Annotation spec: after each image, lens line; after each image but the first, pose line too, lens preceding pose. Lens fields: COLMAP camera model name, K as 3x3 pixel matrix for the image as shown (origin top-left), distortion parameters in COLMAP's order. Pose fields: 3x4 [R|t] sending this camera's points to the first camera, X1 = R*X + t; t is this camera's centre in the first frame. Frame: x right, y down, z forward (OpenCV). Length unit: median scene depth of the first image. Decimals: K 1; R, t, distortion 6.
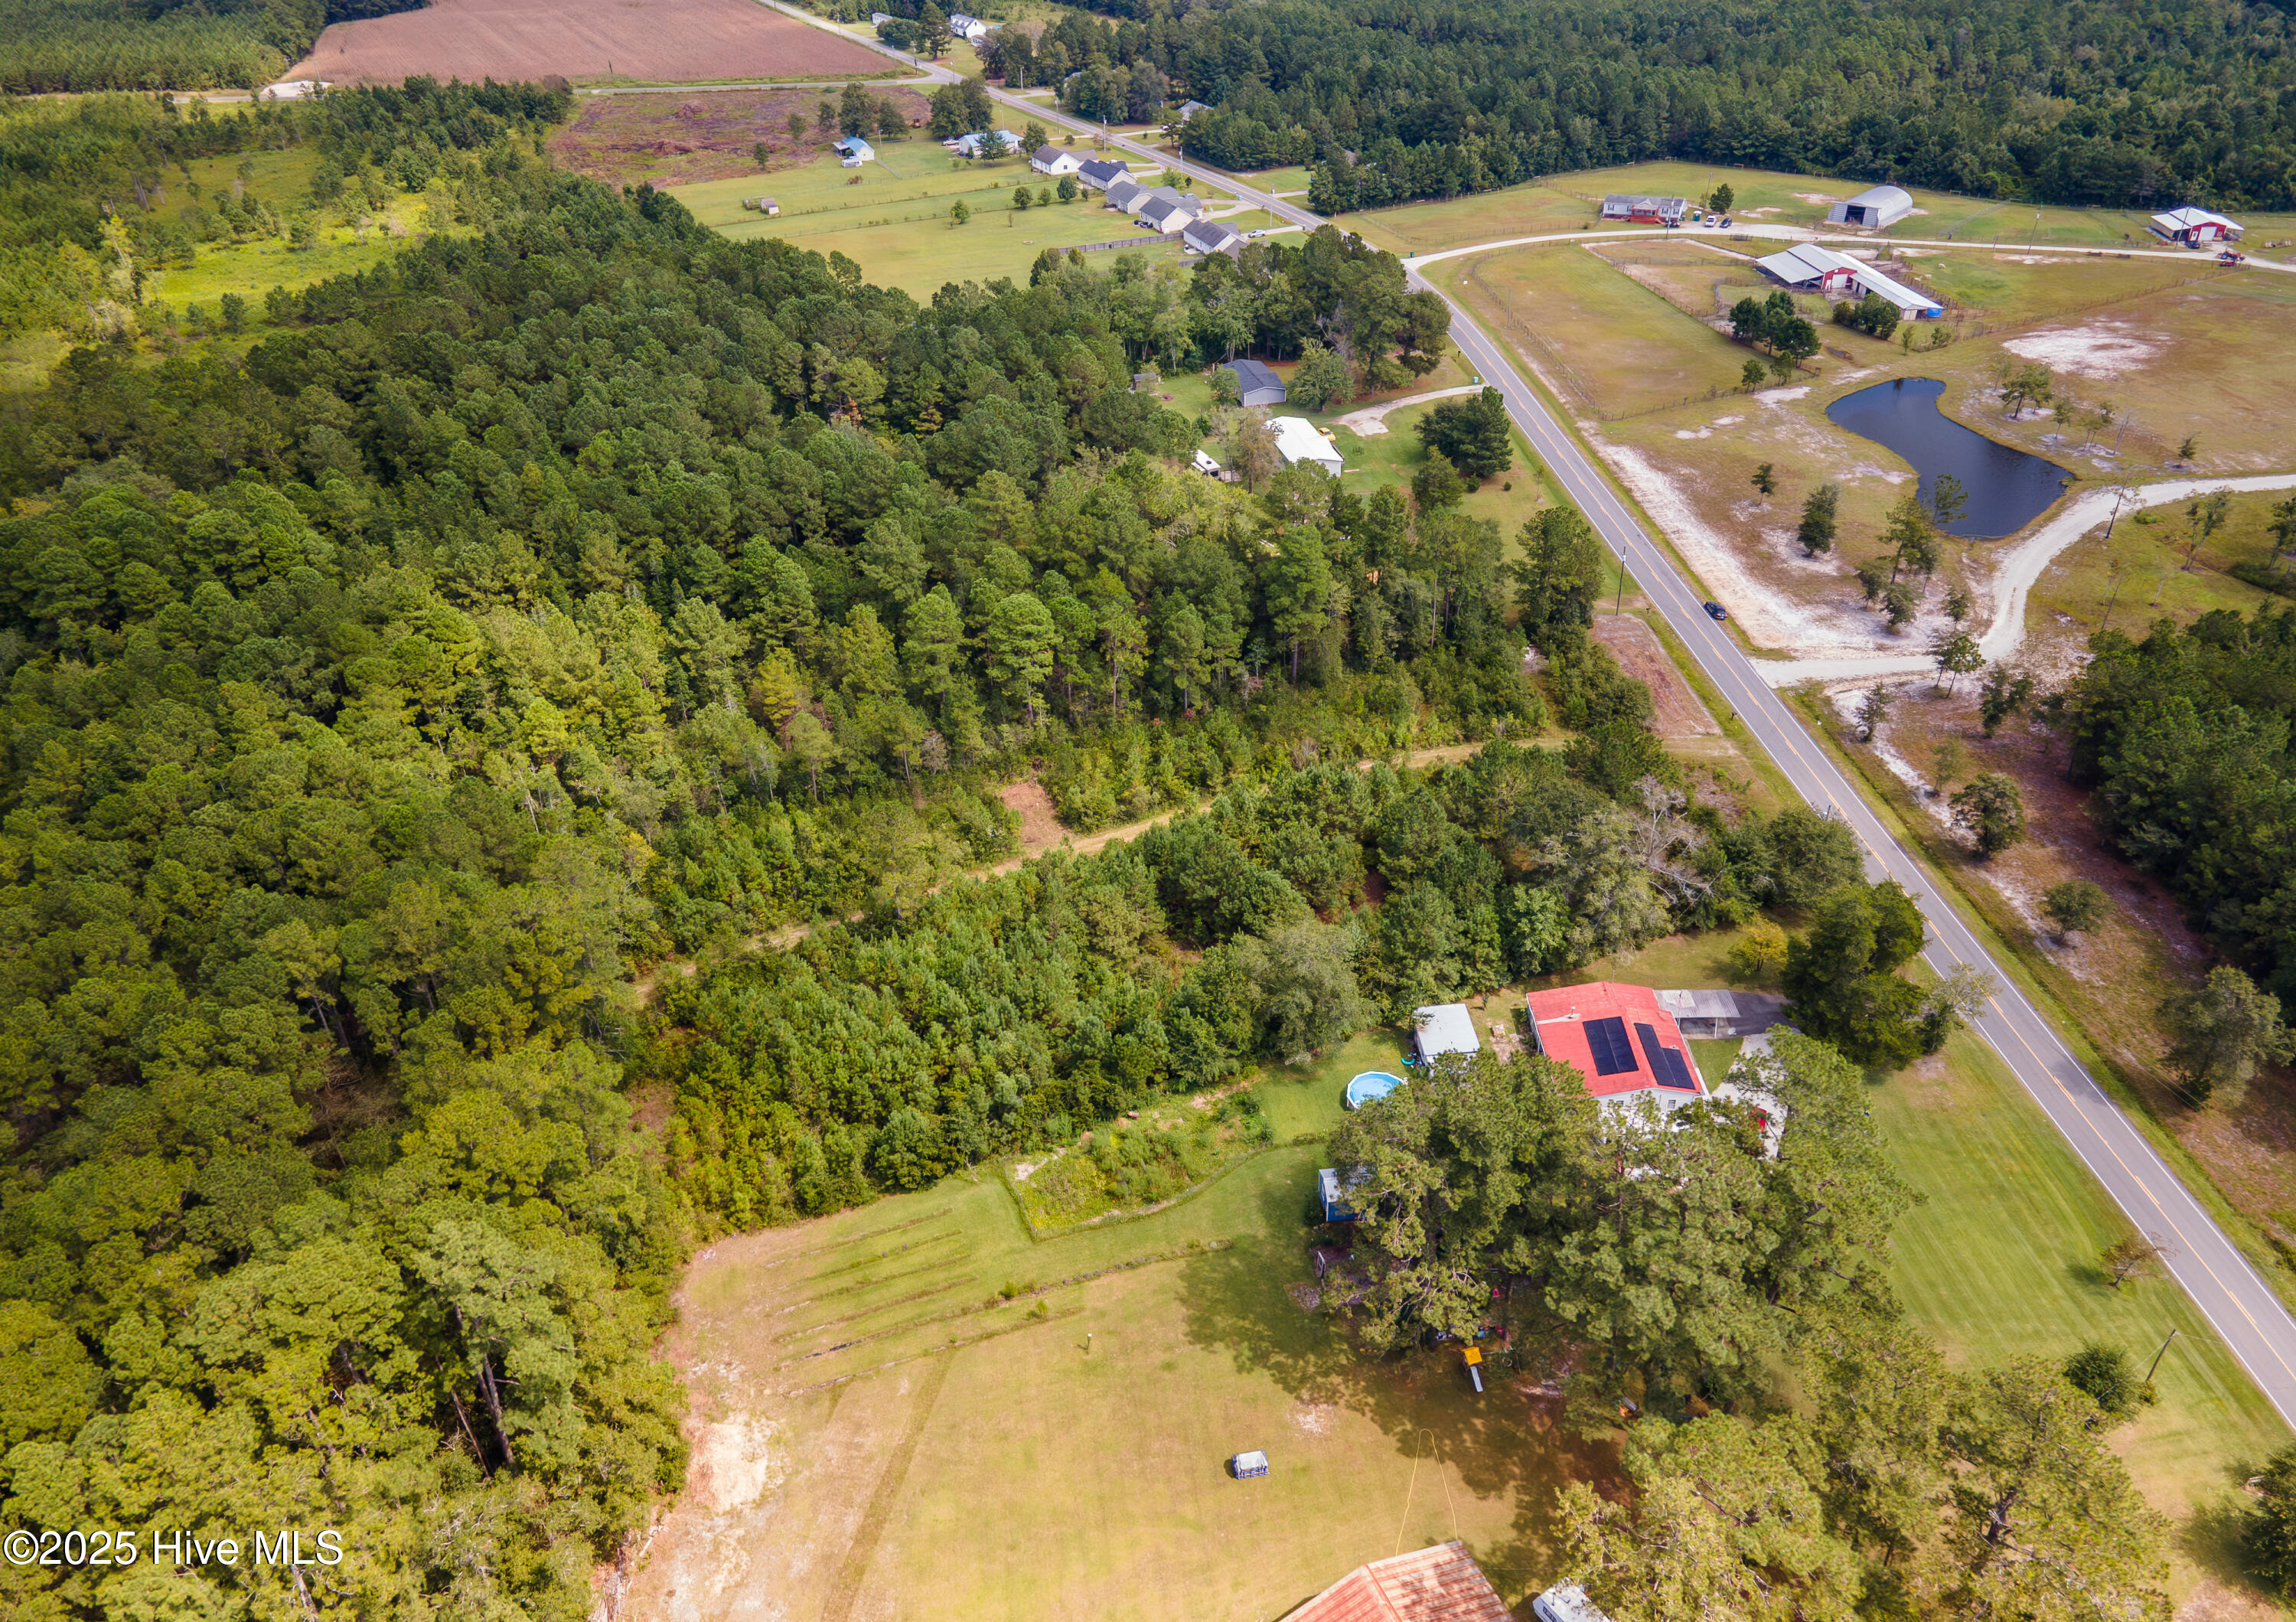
lens RADIAL K [[1665.0, 0, 1153.8], [0, 1665.0, 792.4], [0, 0, 1]] dist [0.033505, 0.011524]
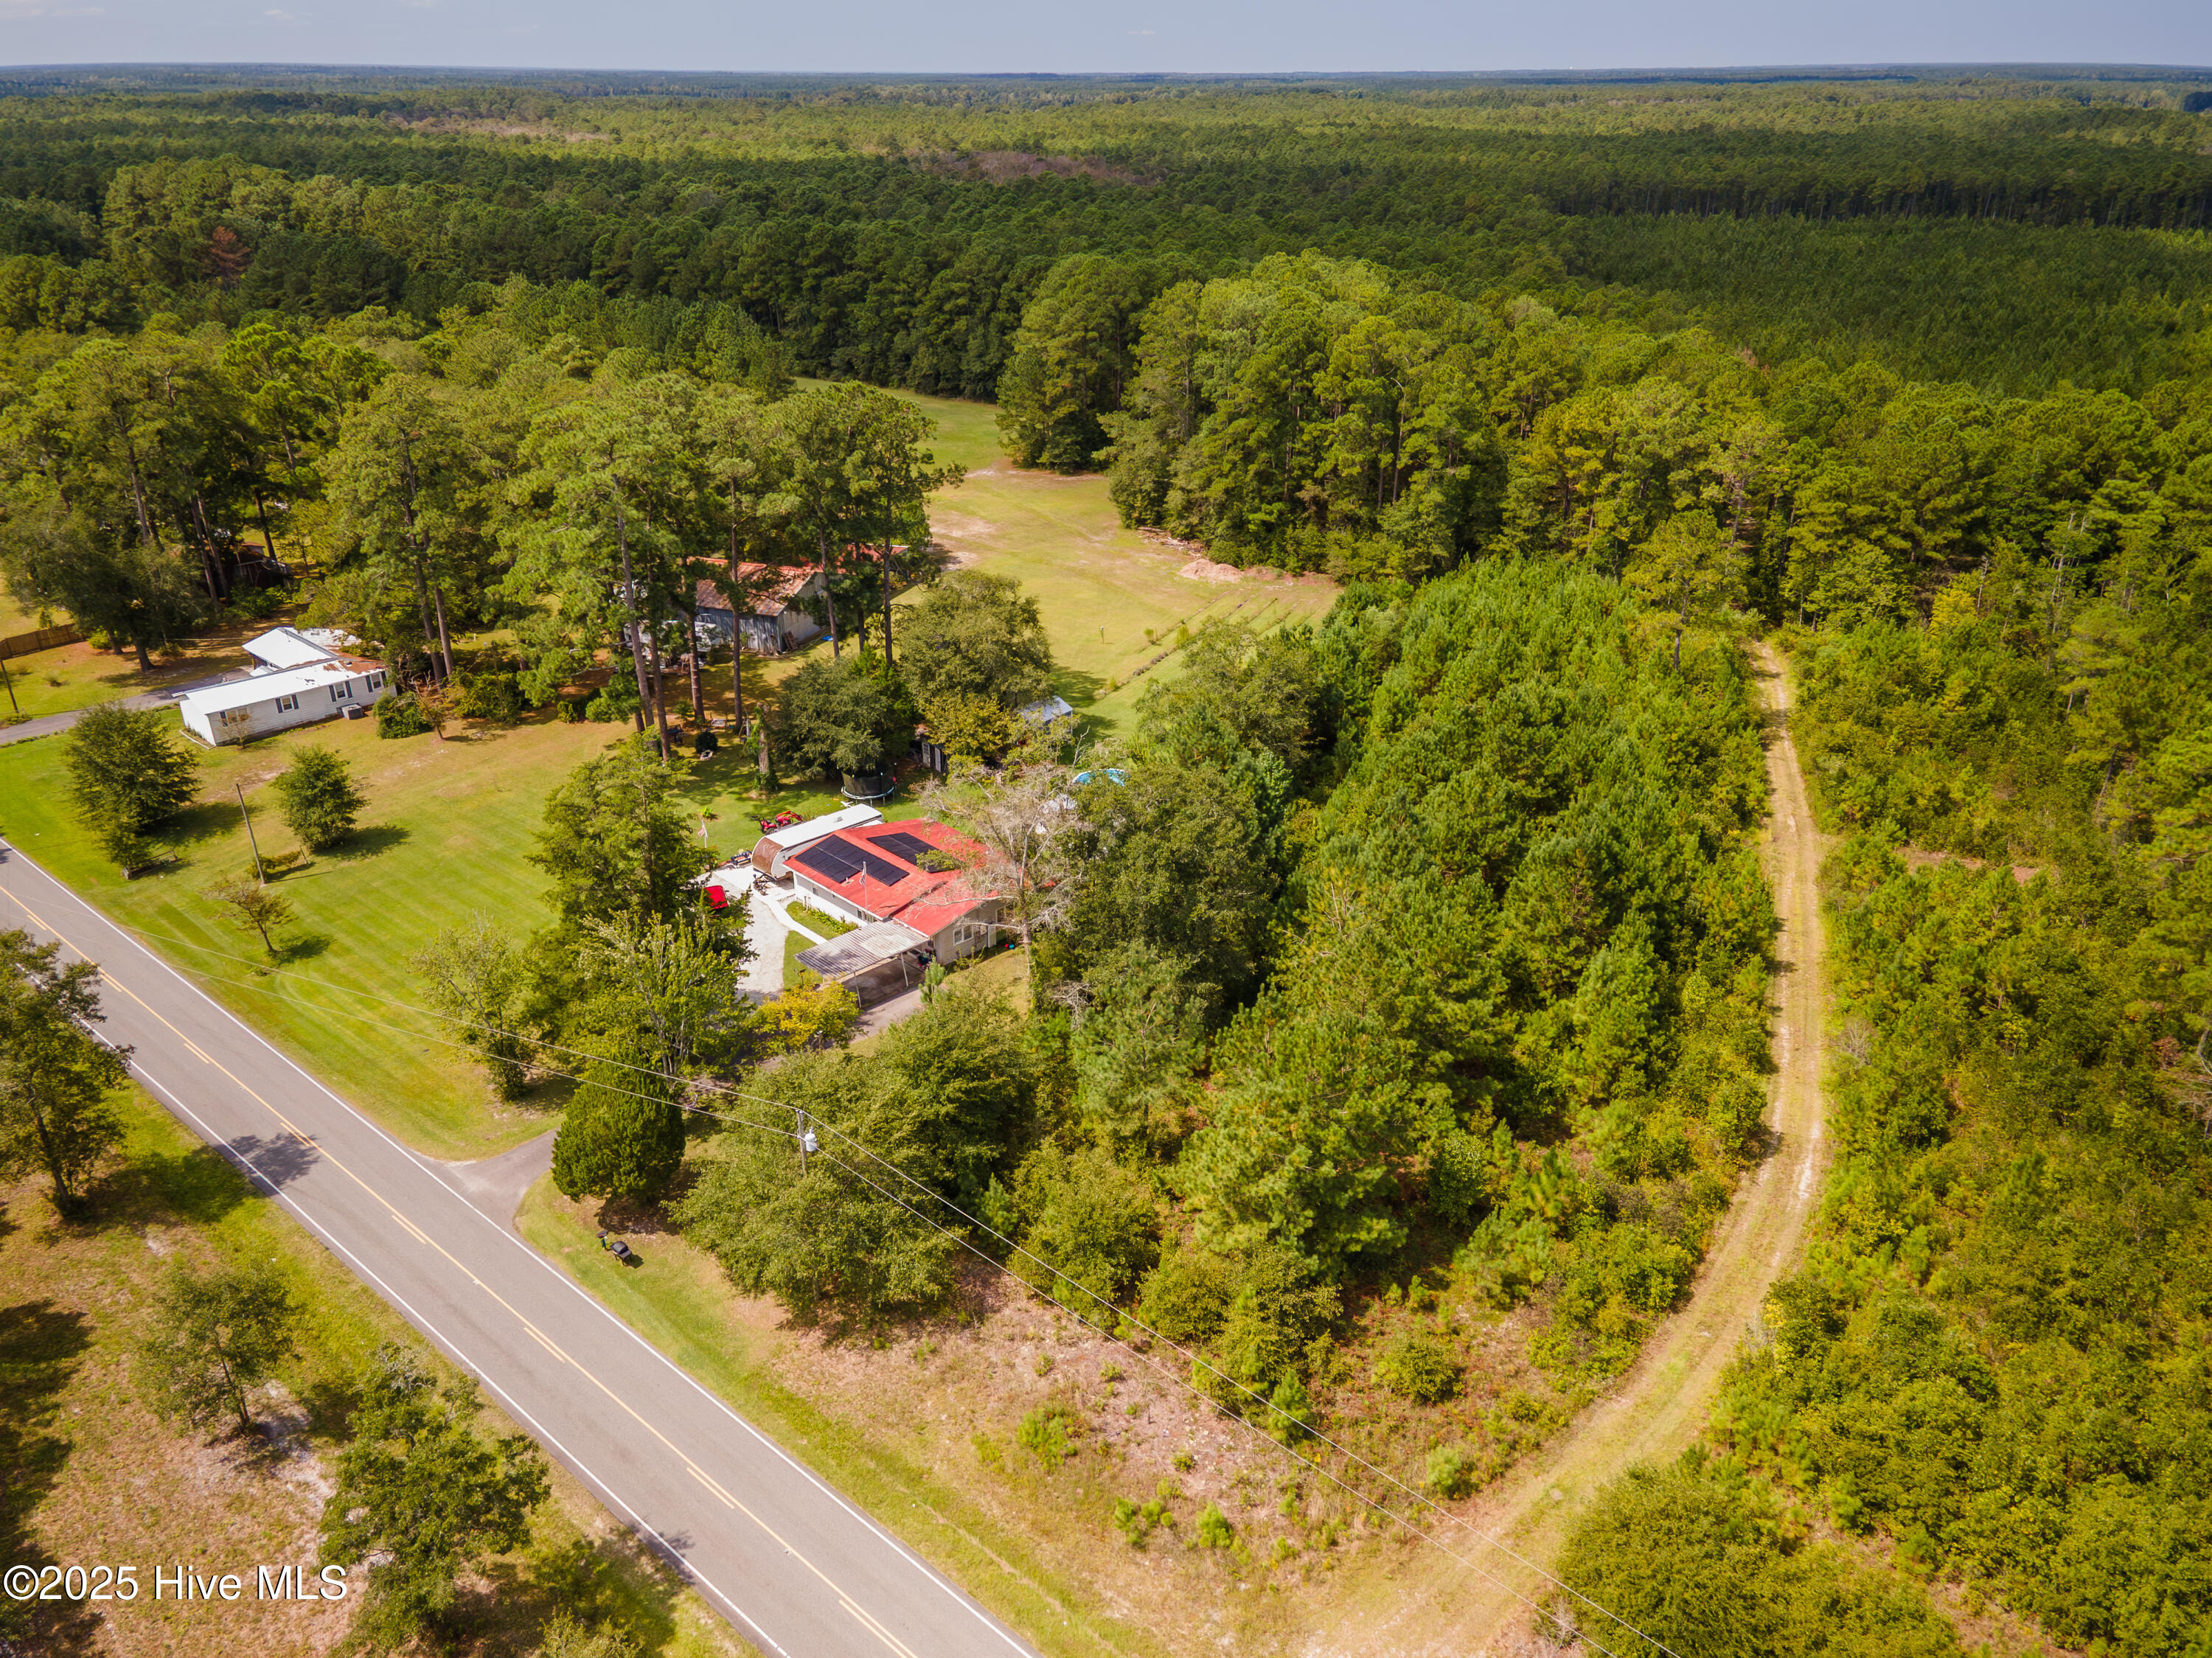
lens RADIAL K [[1615.0, 0, 1101.6], [0, 1615.0, 834.4], [0, 0, 1]] dist [0.034220, 0.019400]
pose [[-0.721471, 0.313351, -0.617487, 0.511821], [-0.361123, 0.590608, 0.721646, -0.314736], [0.590821, 0.743635, -0.312949, 0.989806]]
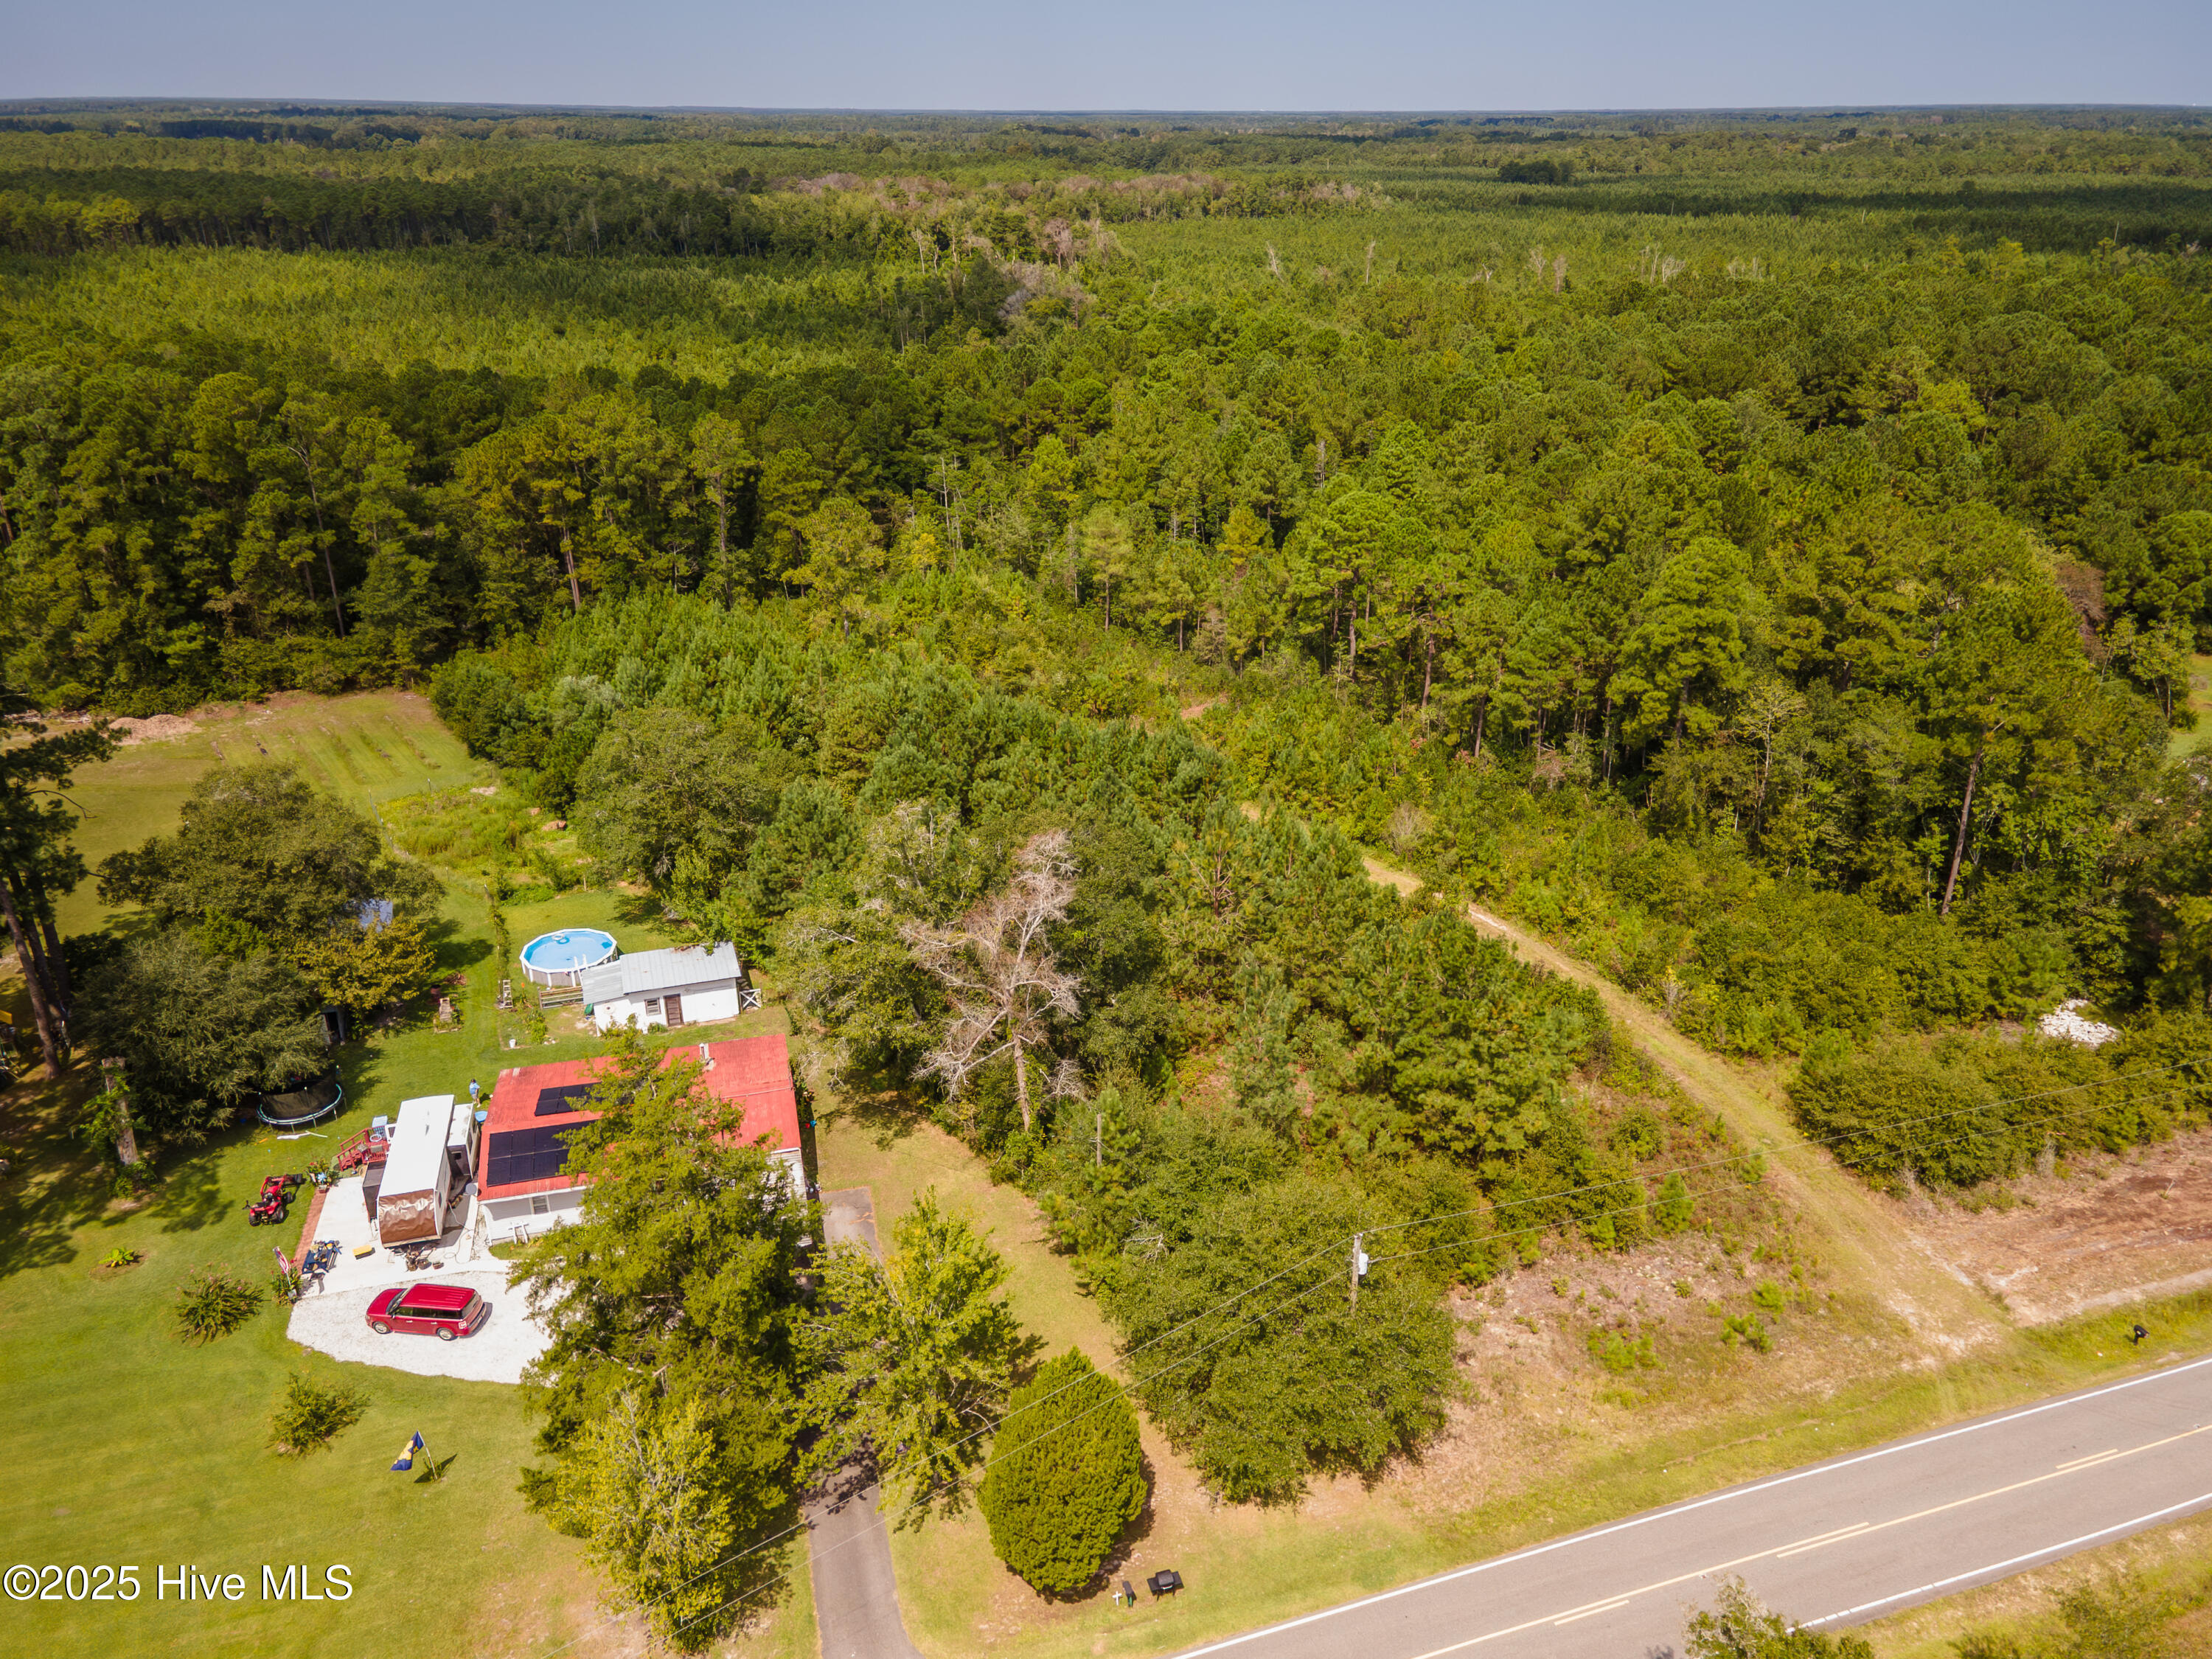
lens RADIAL K [[1615.2, 0, 1102.7], [0, 1615.2, 860.9], [0, 0, 1]] dist [0.034220, 0.019400]
pose [[0.242555, 0.426230, -0.871490, 0.586995], [-0.528525, 0.811357, 0.249720, -0.103966], [0.813528, 0.400033, 0.422072, 0.681187]]
